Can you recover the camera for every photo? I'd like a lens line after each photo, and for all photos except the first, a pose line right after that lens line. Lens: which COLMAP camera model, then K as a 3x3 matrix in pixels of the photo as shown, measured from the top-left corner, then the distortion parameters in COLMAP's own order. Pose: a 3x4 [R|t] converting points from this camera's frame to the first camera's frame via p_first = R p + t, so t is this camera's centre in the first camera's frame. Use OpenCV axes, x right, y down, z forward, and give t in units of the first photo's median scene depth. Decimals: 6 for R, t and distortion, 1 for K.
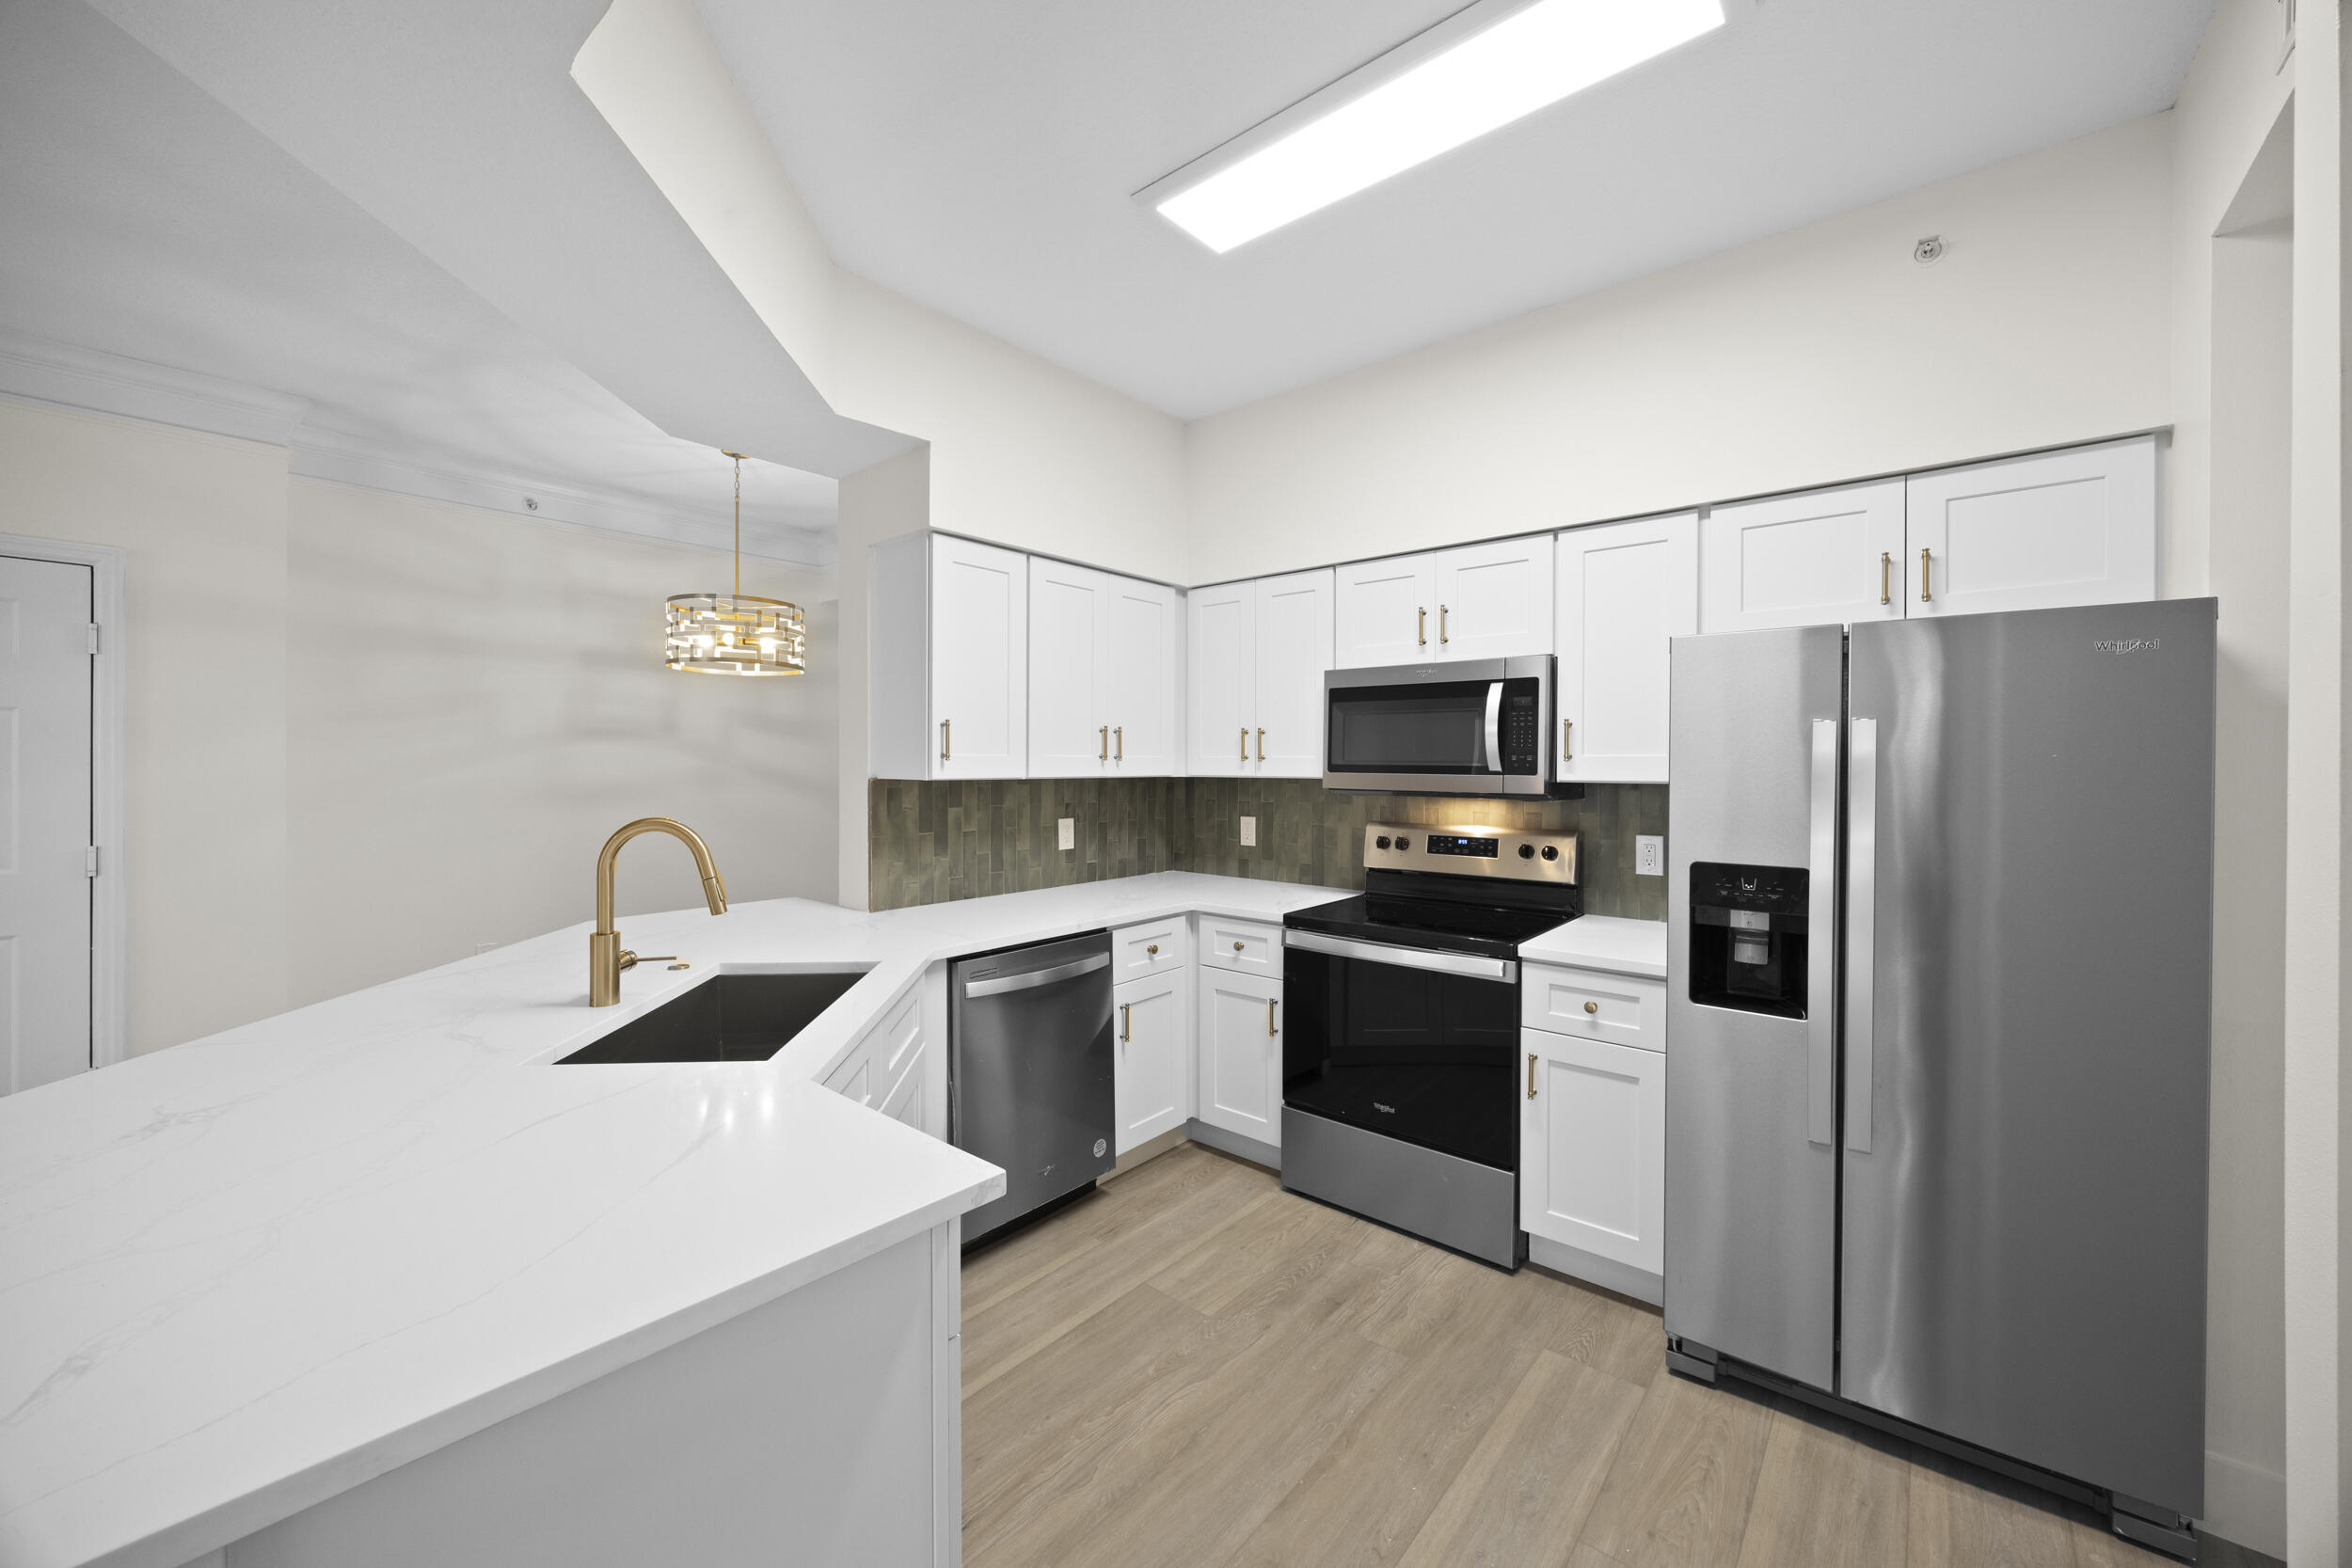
lens RADIAL K [[889.1, 0, 1170.3], [0, 889.1, 768.6], [0, 0, 1]] dist [-0.004776, 0.000089]
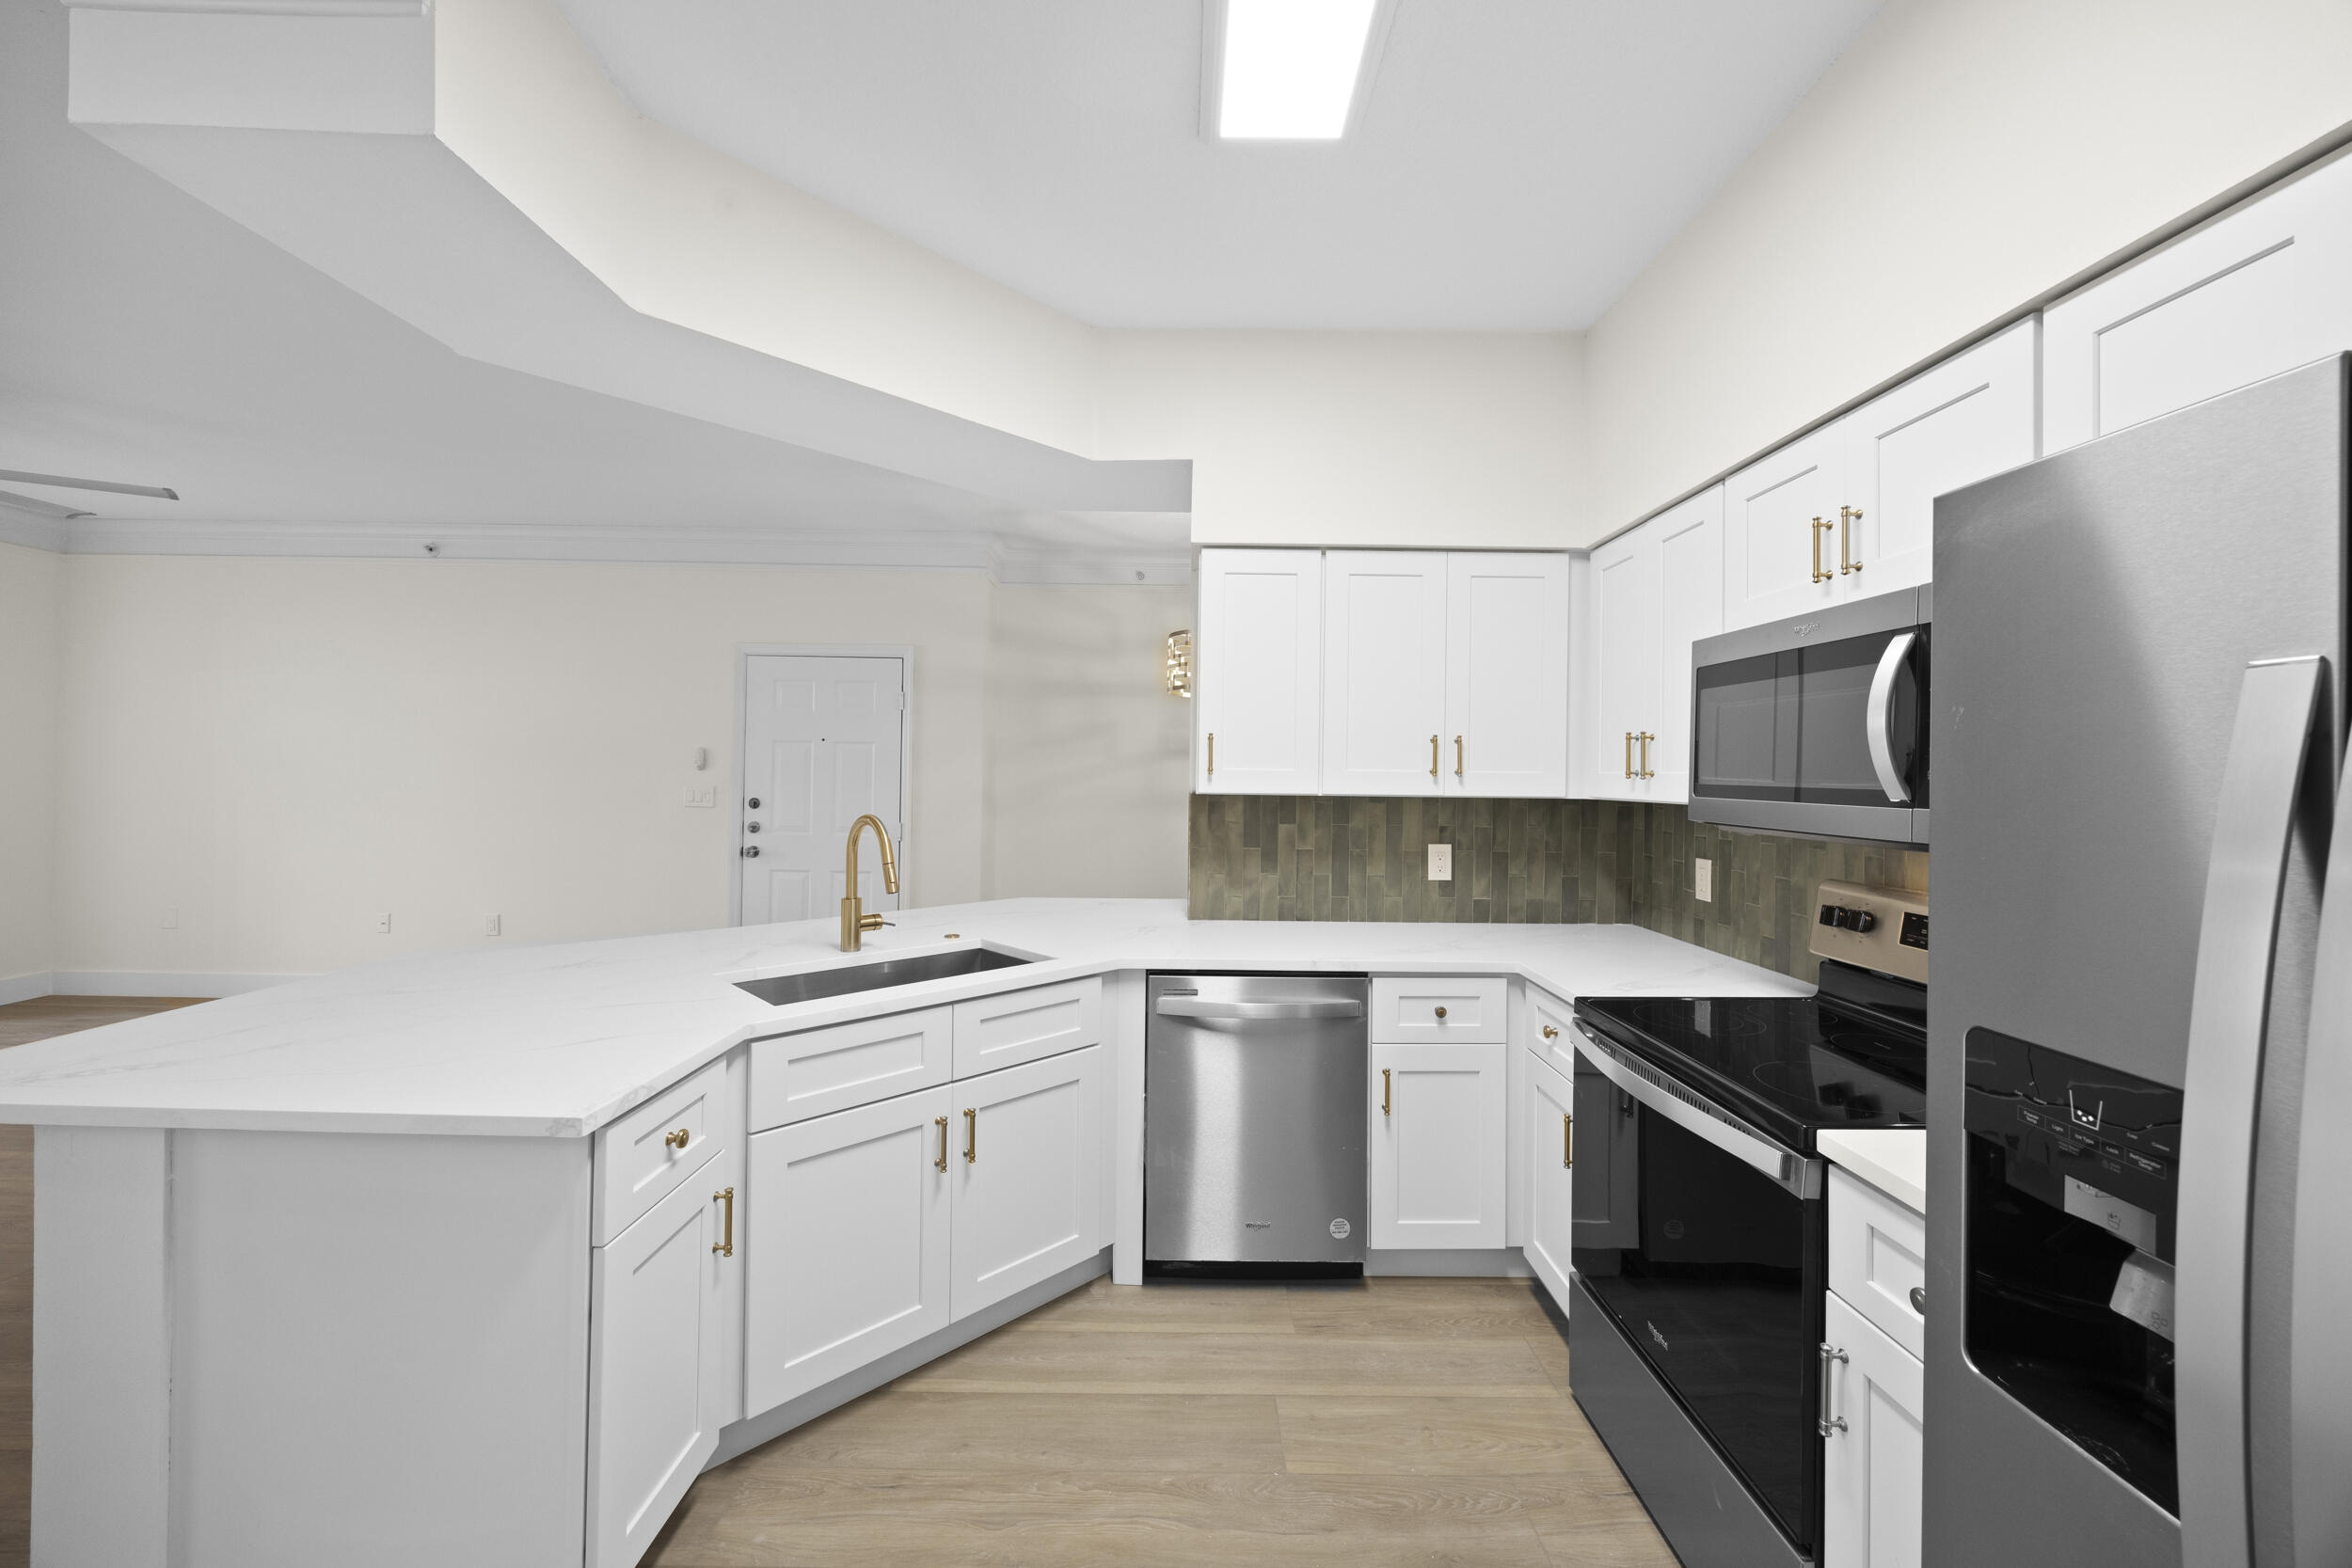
lens RADIAL K [[889.1, 0, 1178.9], [0, 889.1, 770.6], [0, 0, 1]] dist [-0.004776, 0.000089]
pose [[0.652445, 0.001747, -0.757834, 0.440984], [-0.015075, 0.999829, -0.010673, -0.002134], [0.757686, 0.018388, 0.652360, 0.299509]]
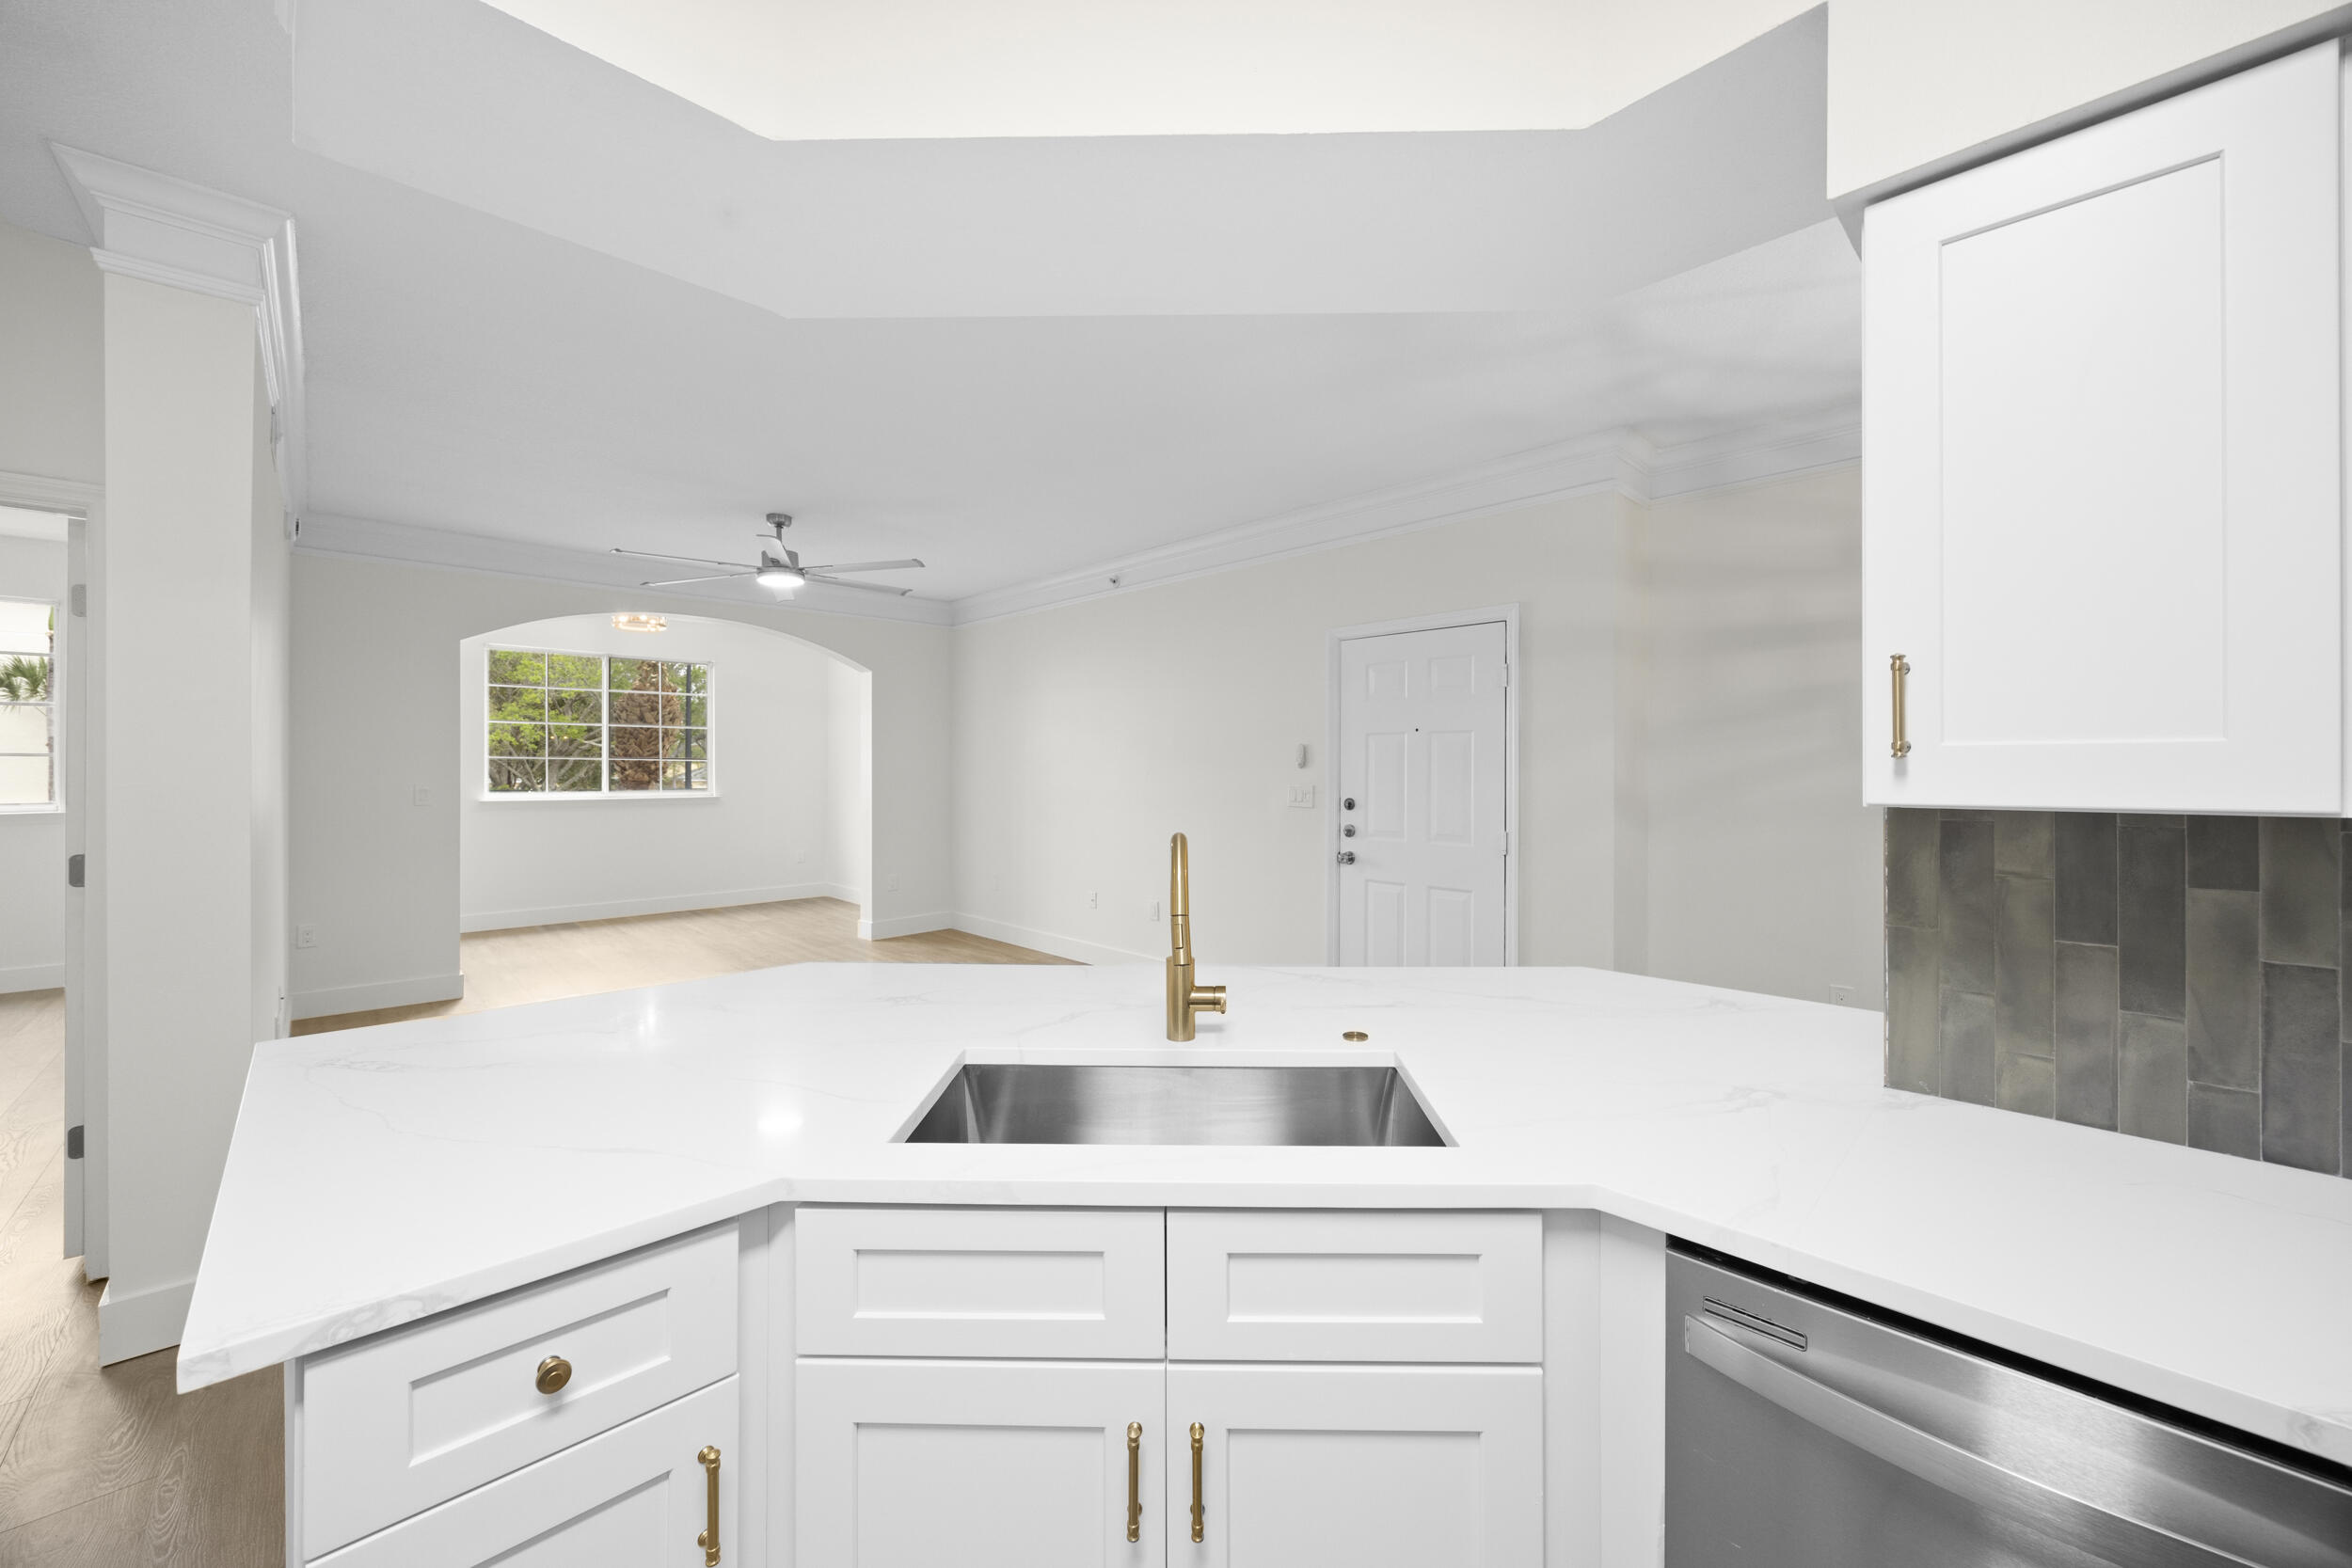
lens RADIAL K [[889.1, 0, 1180.4], [0, 889.1, 769.2], [0, 0, 1]] dist [-0.004776, 0.000089]
pose [[-0.090846, -0.001897, -0.995863, 0.156259], [-0.003427, 0.999993, -0.001593, -0.002220], [0.995859, 0.003268, -0.090851, 0.661128]]
